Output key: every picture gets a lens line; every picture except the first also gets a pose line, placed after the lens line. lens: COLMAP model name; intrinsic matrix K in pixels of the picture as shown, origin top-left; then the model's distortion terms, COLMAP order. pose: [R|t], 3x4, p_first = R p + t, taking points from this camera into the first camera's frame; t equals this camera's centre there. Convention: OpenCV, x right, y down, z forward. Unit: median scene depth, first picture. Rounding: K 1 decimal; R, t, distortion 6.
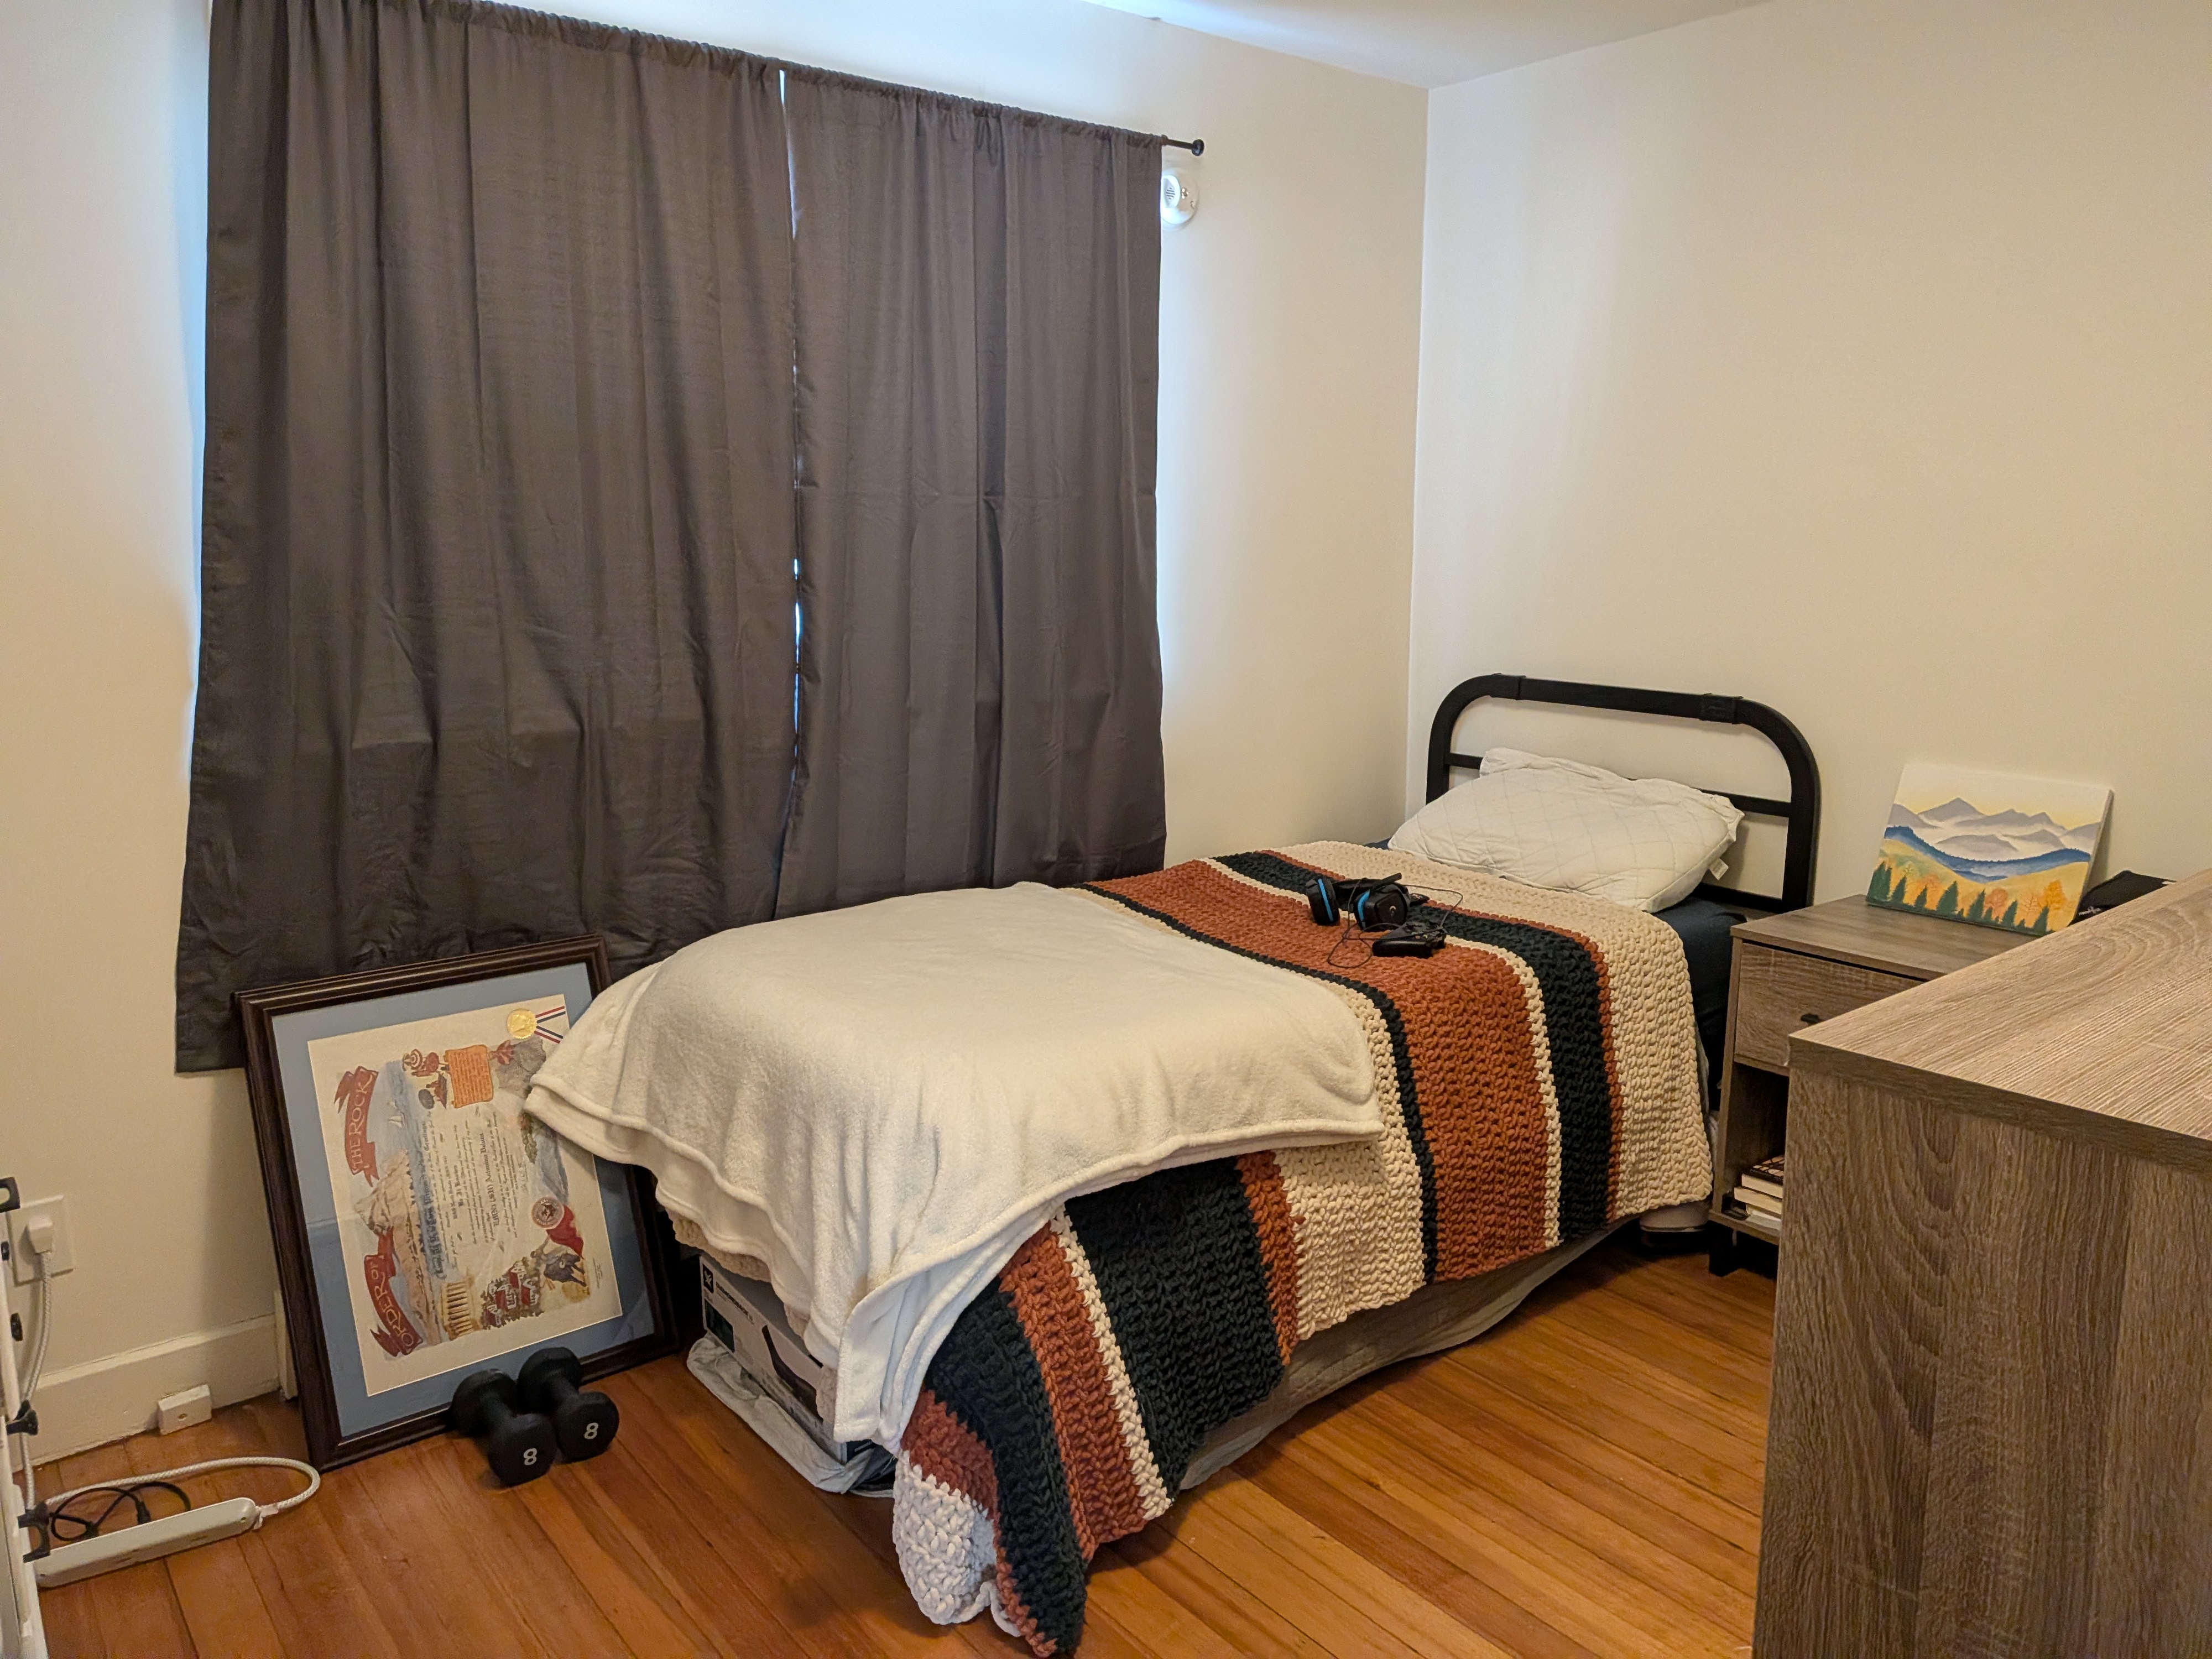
lens RADIAL K [[1589.4, 0, 1120.4], [0, 1589.4, 805.9], [0, 0, 1]] dist [0.069996, -0.090428]
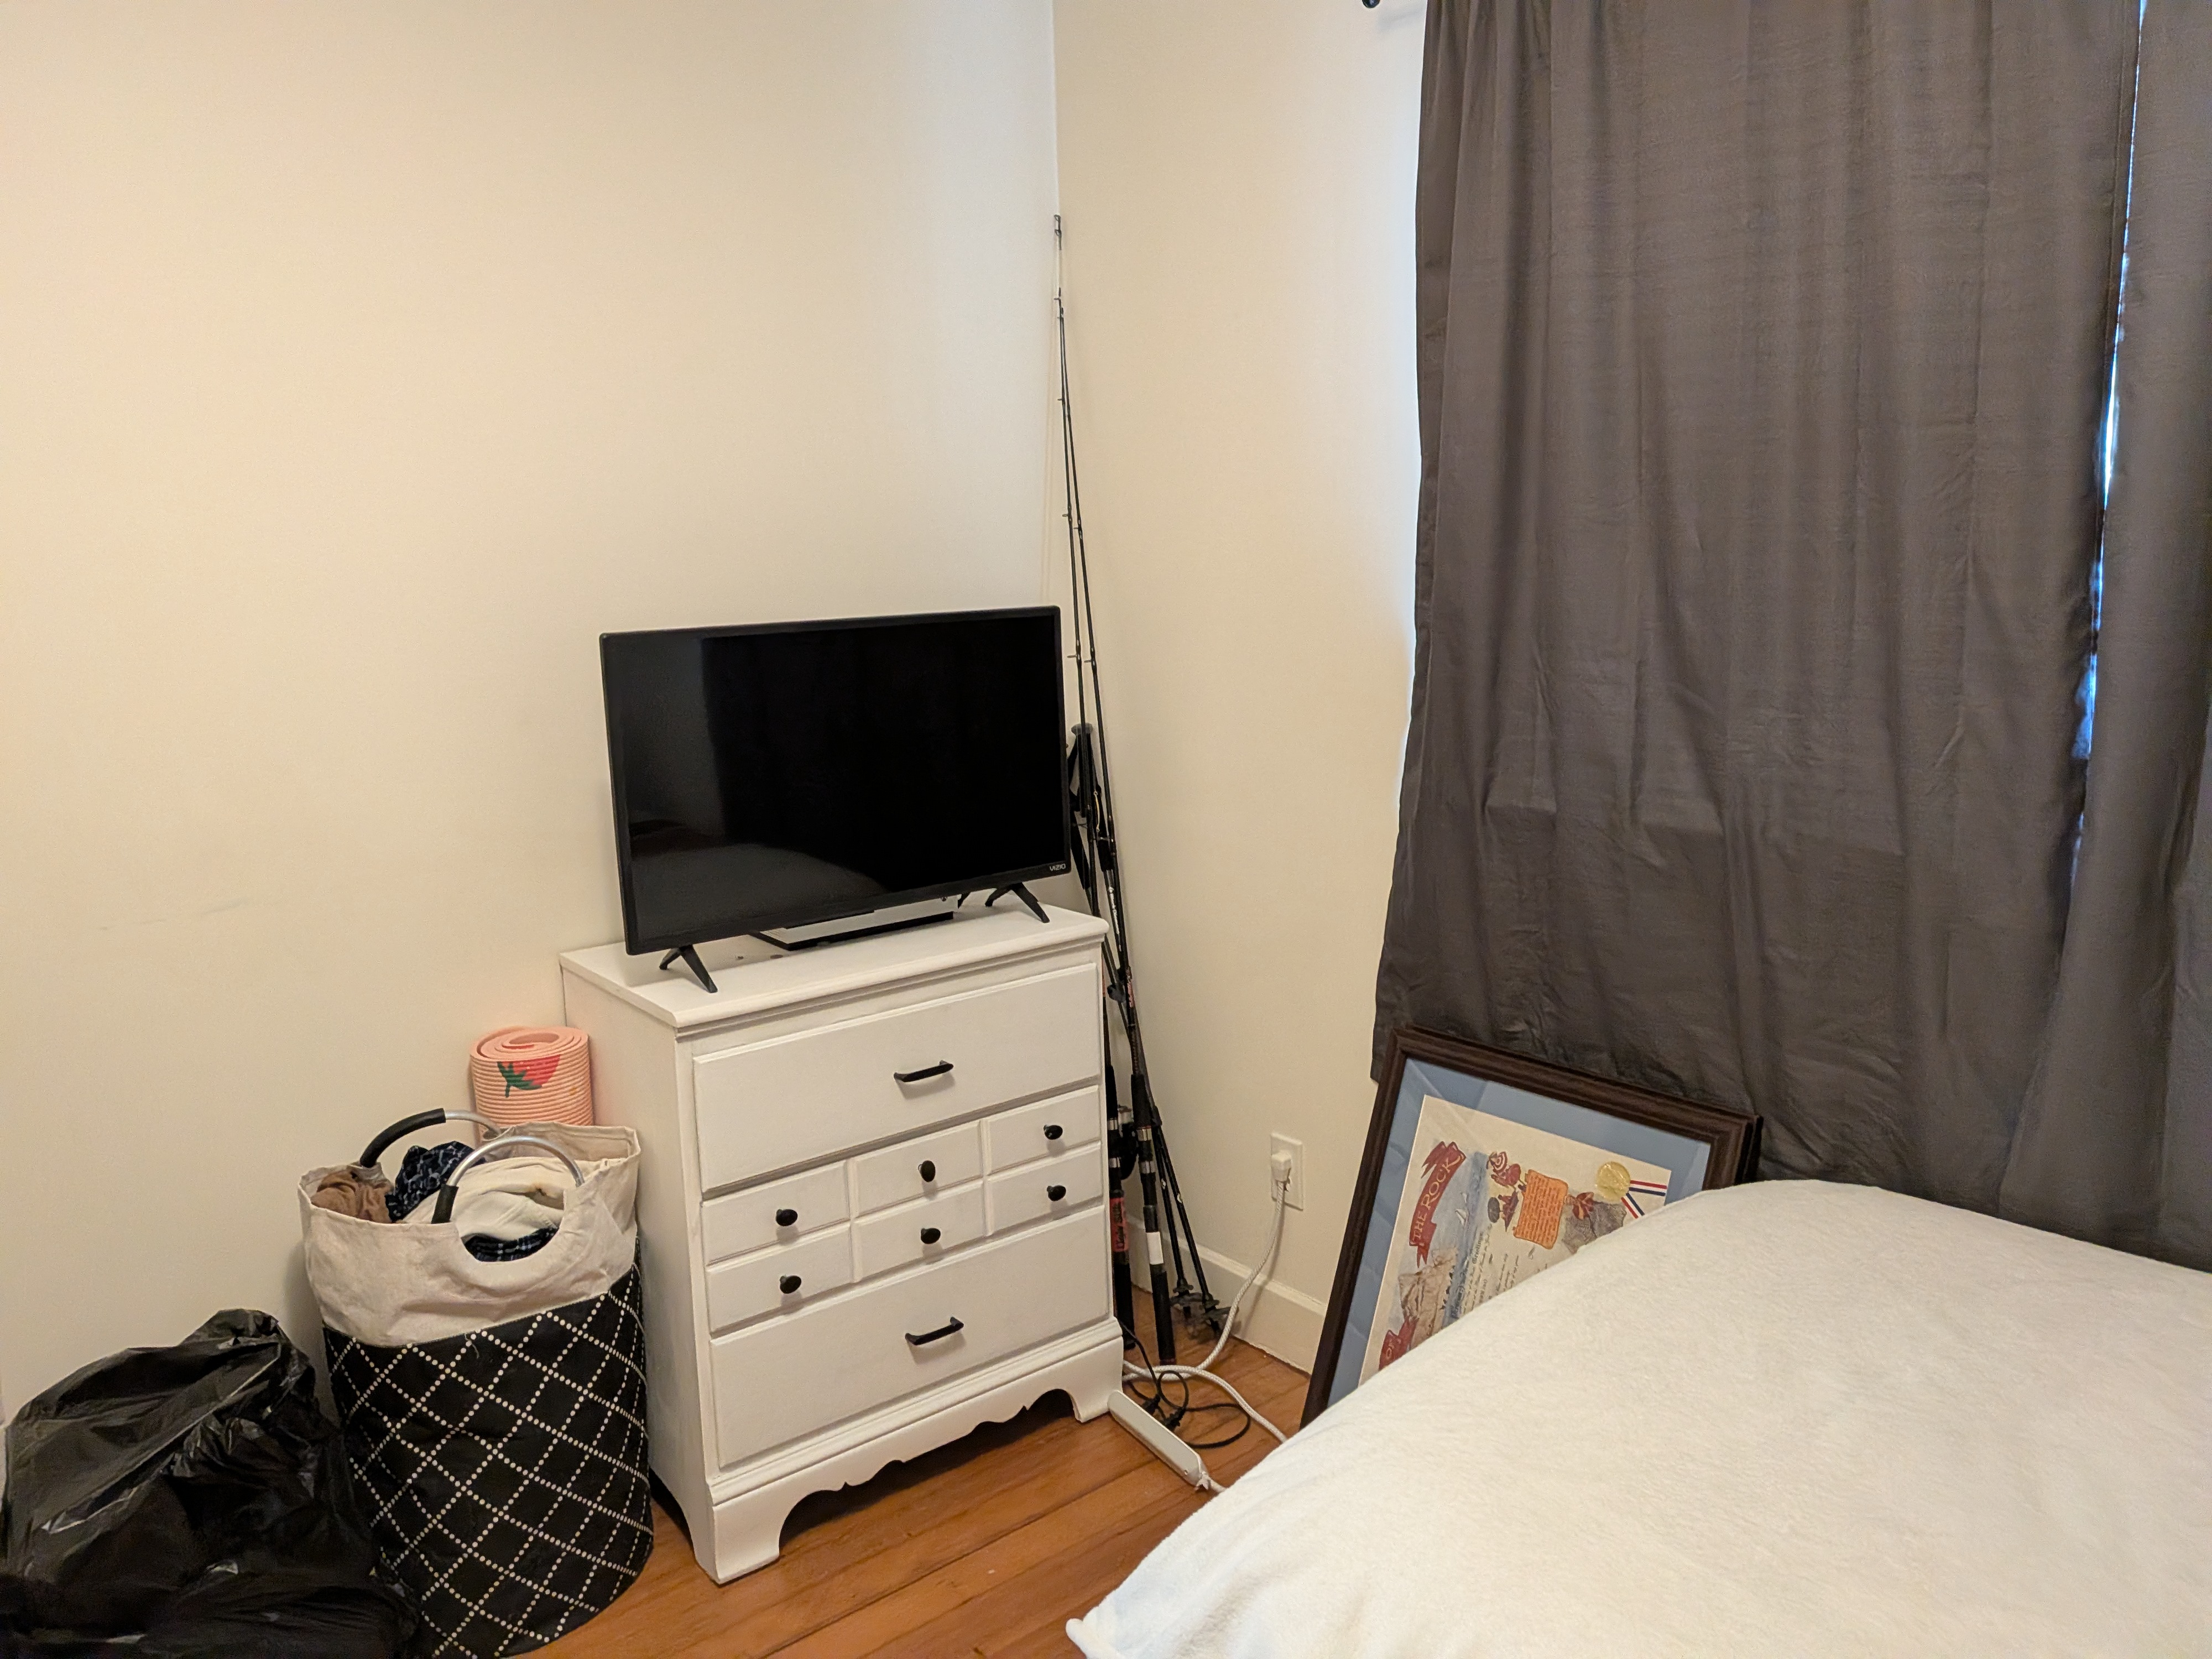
lens RADIAL K [[1589.4, 0, 1120.4], [0, 1589.4, 805.9], [0, 0, 1]] dist [0.069996, -0.090428]
pose [[0.006430, 0.161524, -0.986848, 0.392118], [-0.140448, 0.977232, 0.159035, -0.142922], [0.990067, 0.137578, 0.028969, 0.736957]]
